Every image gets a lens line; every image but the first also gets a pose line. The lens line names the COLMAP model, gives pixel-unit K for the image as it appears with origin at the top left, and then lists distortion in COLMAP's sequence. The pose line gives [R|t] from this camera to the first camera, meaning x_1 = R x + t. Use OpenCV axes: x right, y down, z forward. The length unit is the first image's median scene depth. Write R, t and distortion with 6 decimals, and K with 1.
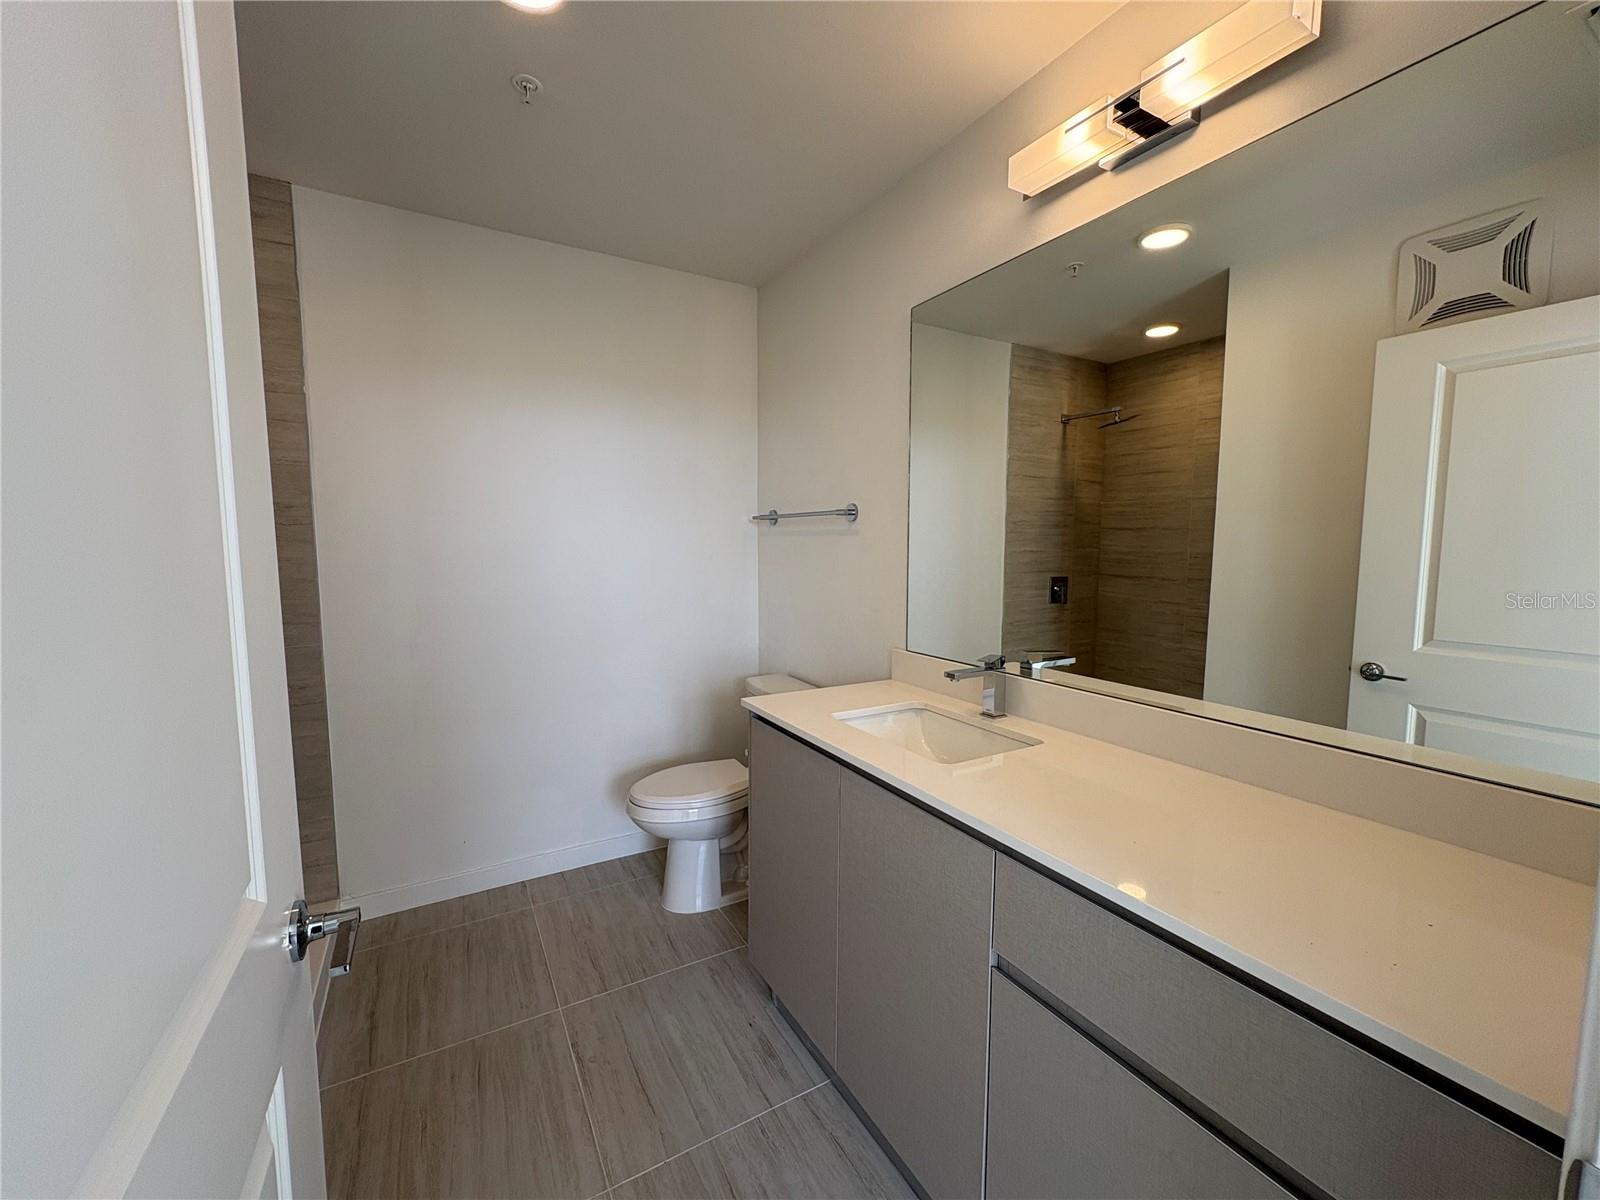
lens RADIAL K [[640.6, 0, 800.0], [0, 640.6, 600.0], [0, 0, 1]] dist [-0.001902, -0.000373]
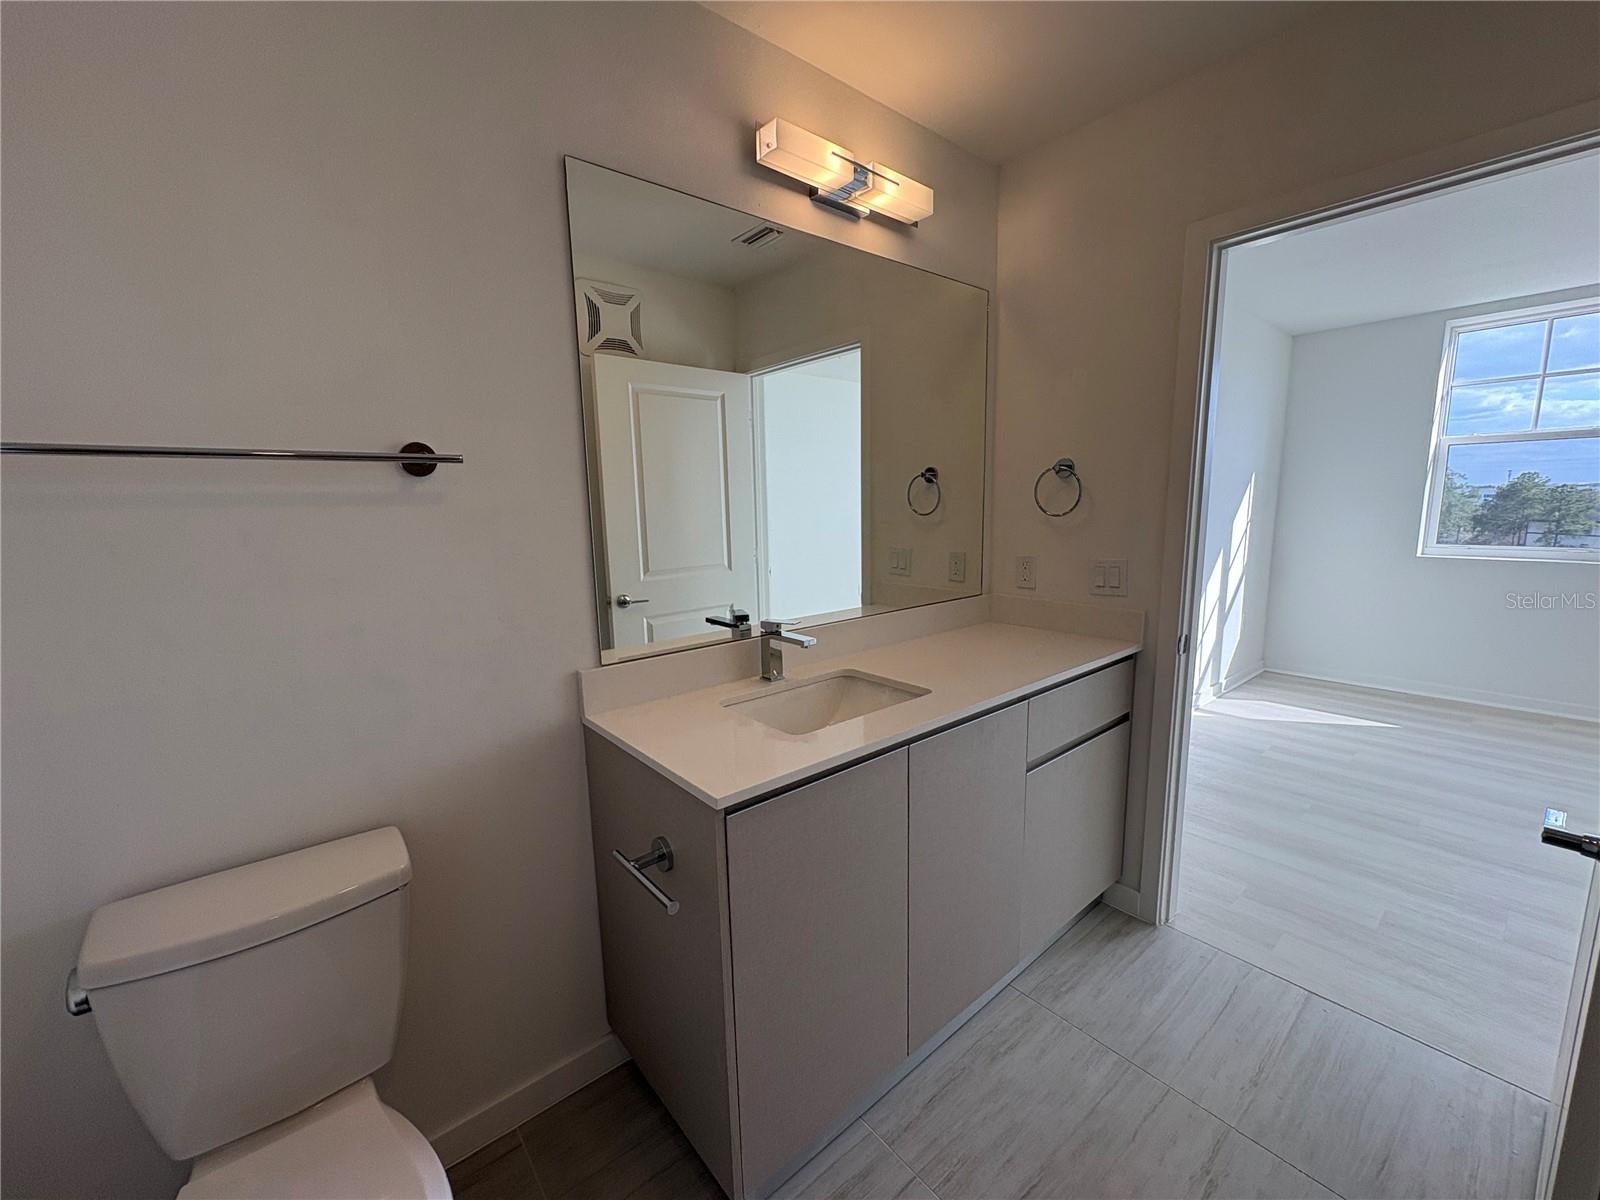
lens RADIAL K [[640.6, 0, 800.0], [0, 640.6, 600.0], [0, 0, 1]] dist [-0.001902, -0.000373]
pose [[-0.173281, -0.149377, 0.973478, -0.533028], [0.105911, 0.979873, 0.169211, -0.086450], [-0.979161, 0.132423, -0.153973, 0.861419]]
